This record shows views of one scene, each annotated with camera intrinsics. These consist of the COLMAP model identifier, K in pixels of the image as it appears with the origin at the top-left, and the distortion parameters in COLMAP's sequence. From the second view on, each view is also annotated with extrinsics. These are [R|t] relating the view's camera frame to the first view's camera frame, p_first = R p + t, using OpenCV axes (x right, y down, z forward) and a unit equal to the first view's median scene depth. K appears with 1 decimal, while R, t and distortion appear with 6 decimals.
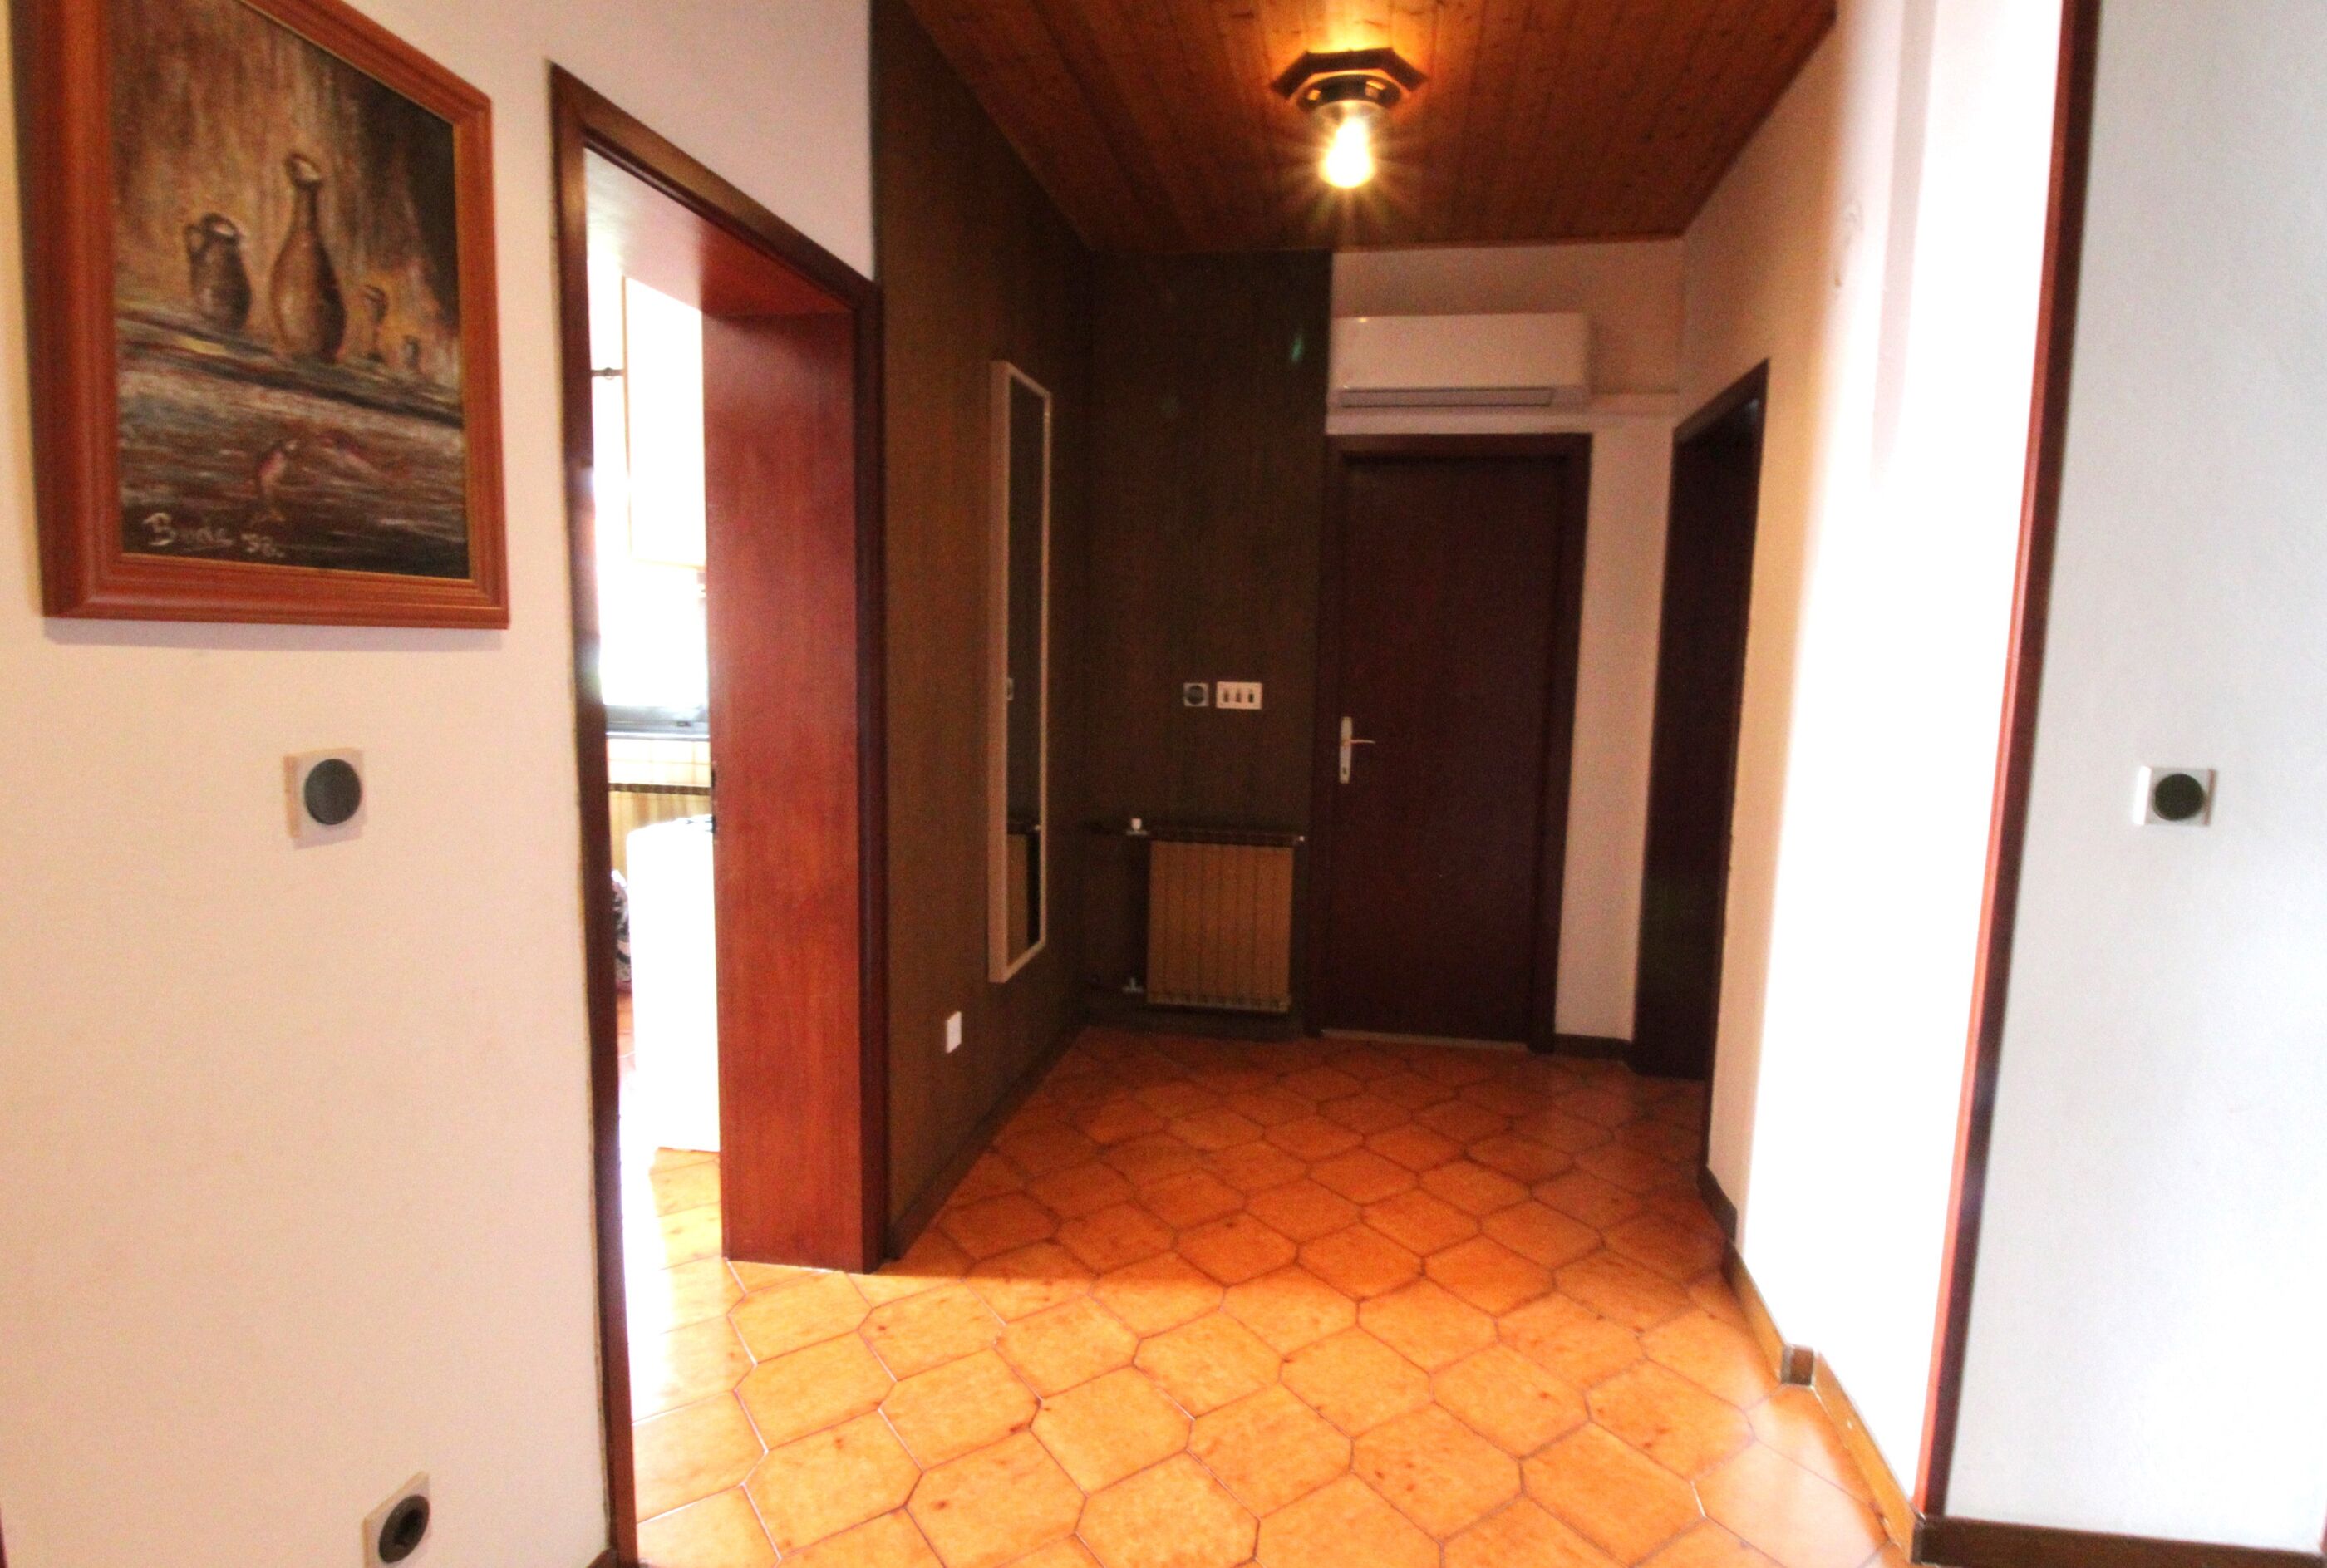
lens RADIAL K [[1102.8, 0, 1172.0], [0, 1102.8, 785.2], [0, 0, 1]] dist [-0.004801, -0.000720]
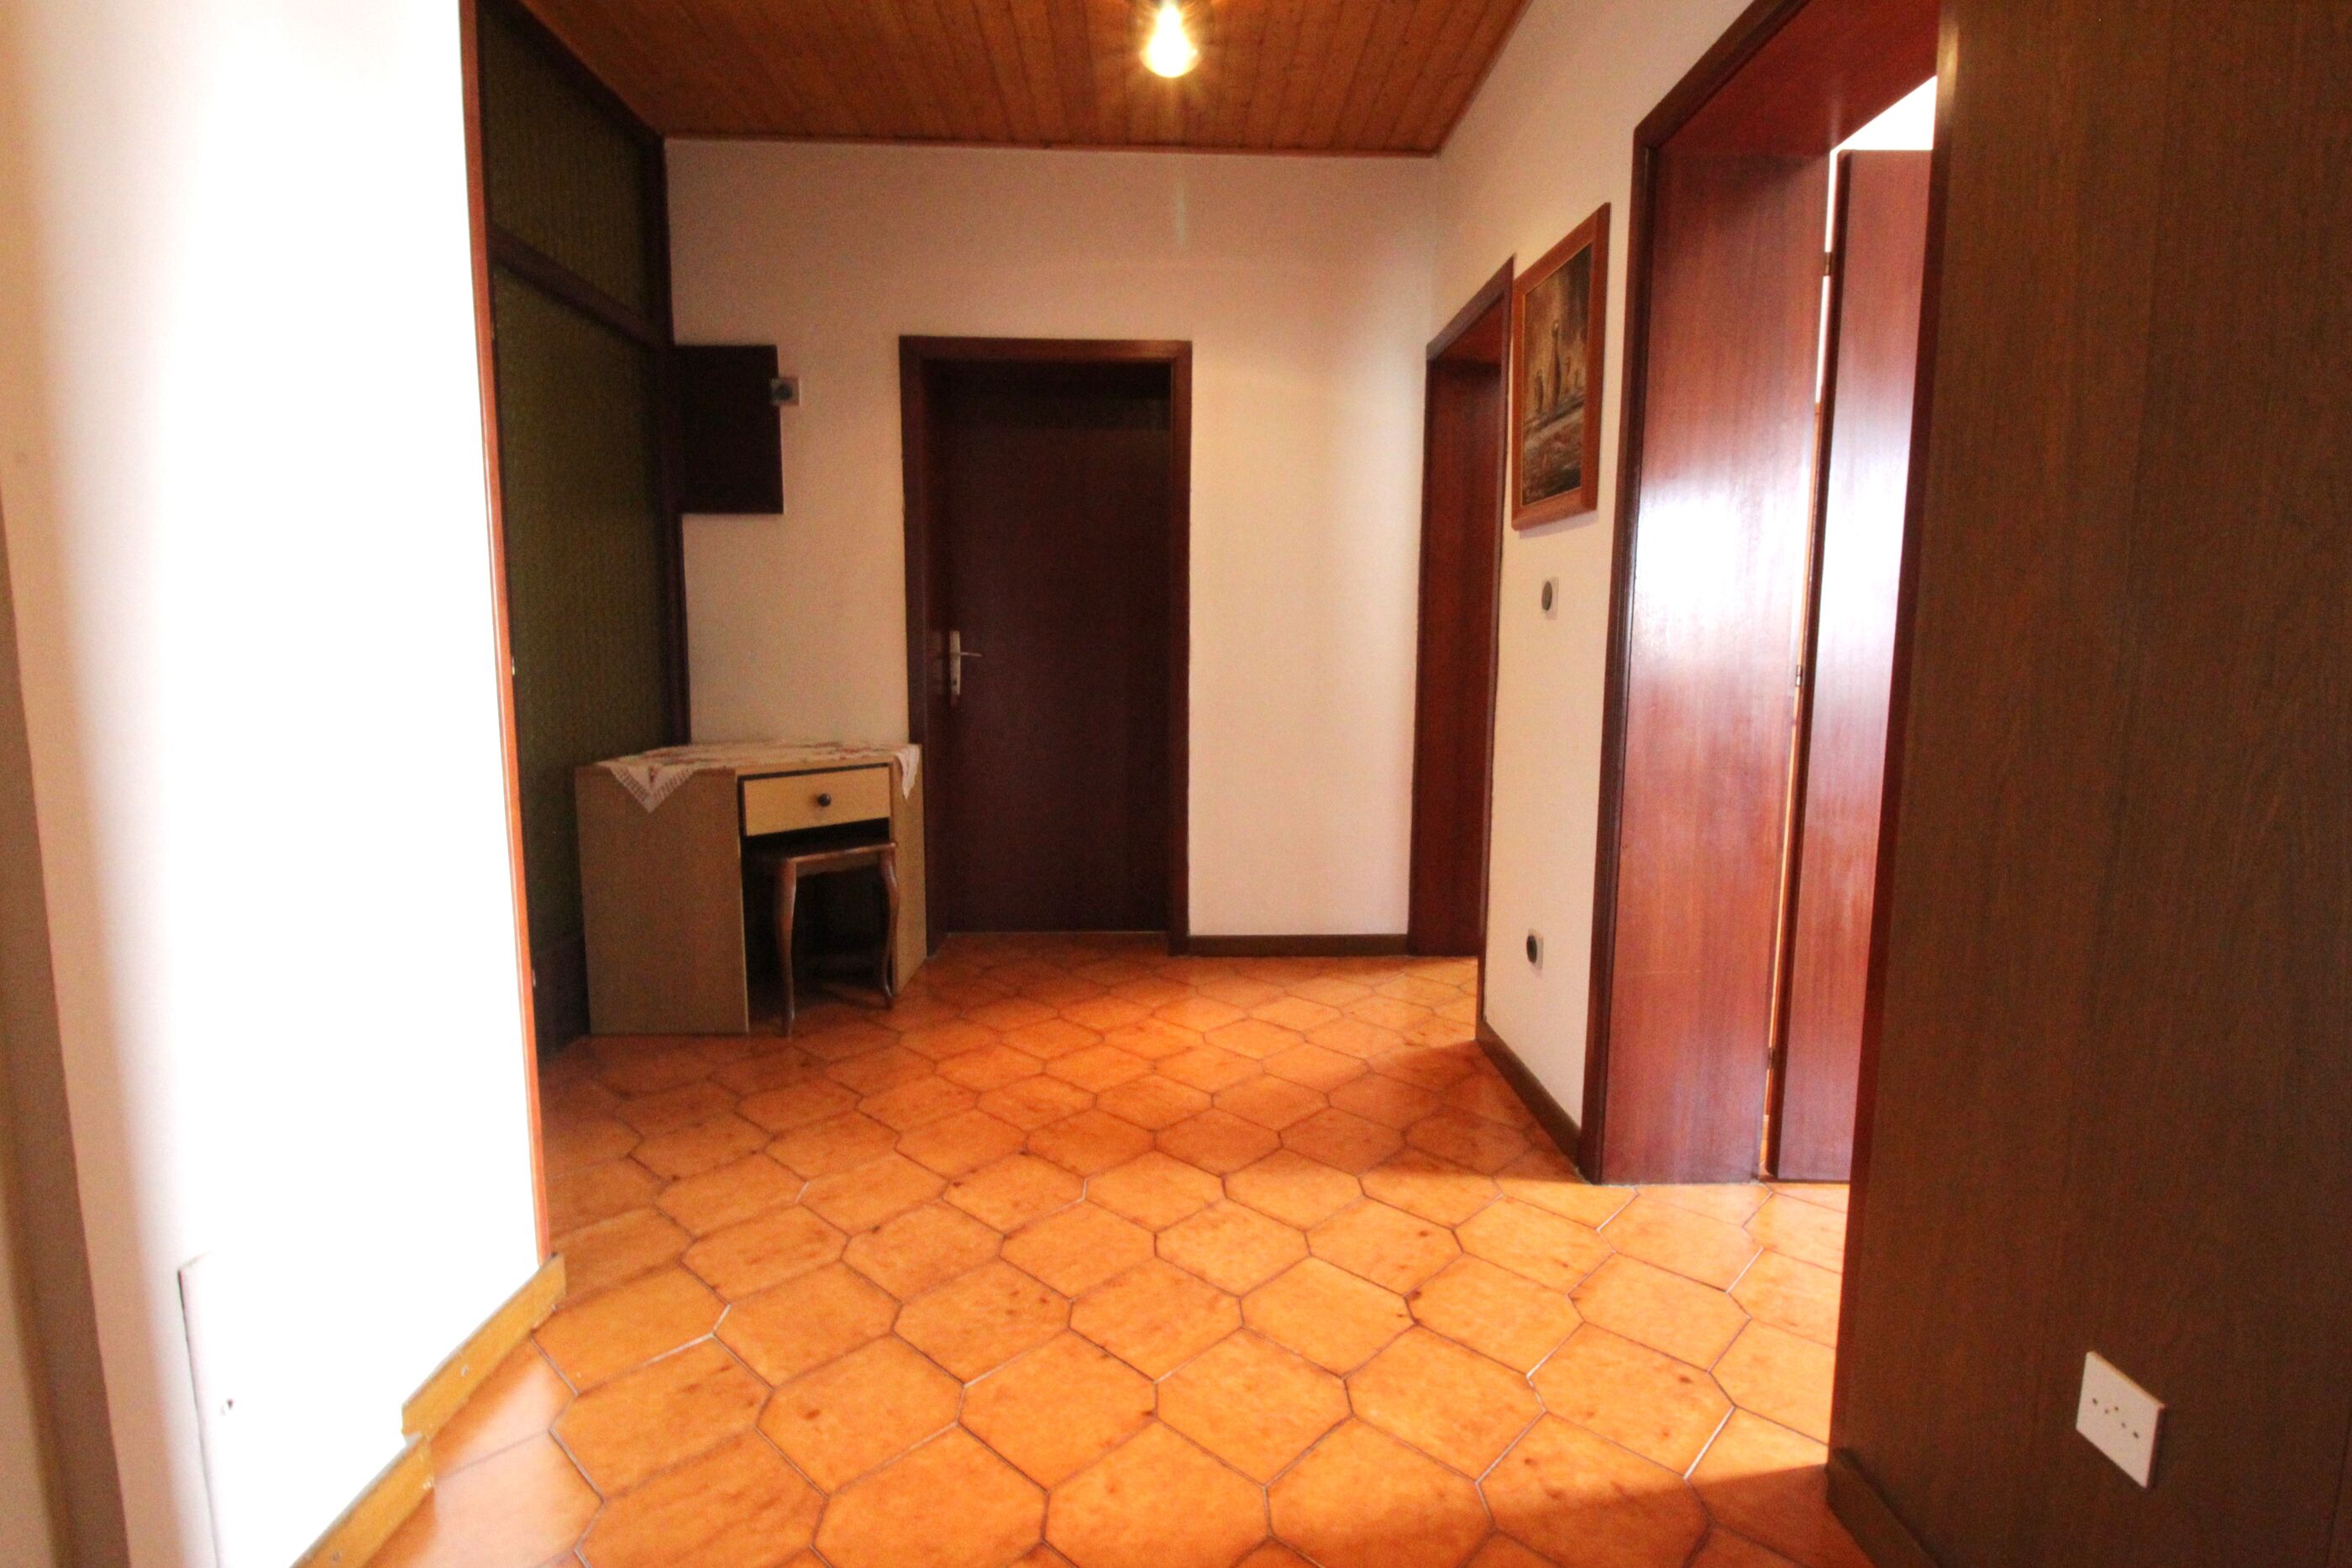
lens RADIAL K [[1094.0, 0, 1200.5], [0, 1094.0, 781.7], [0, 0, 1]] dist [0.000103, -0.013195]
pose [[-0.973196, 0.000632, -0.229978, 0.254276], [-0.056141, 0.969090, 0.240234, -0.069307], [0.223021, 0.246705, -0.943079, 1.693291]]
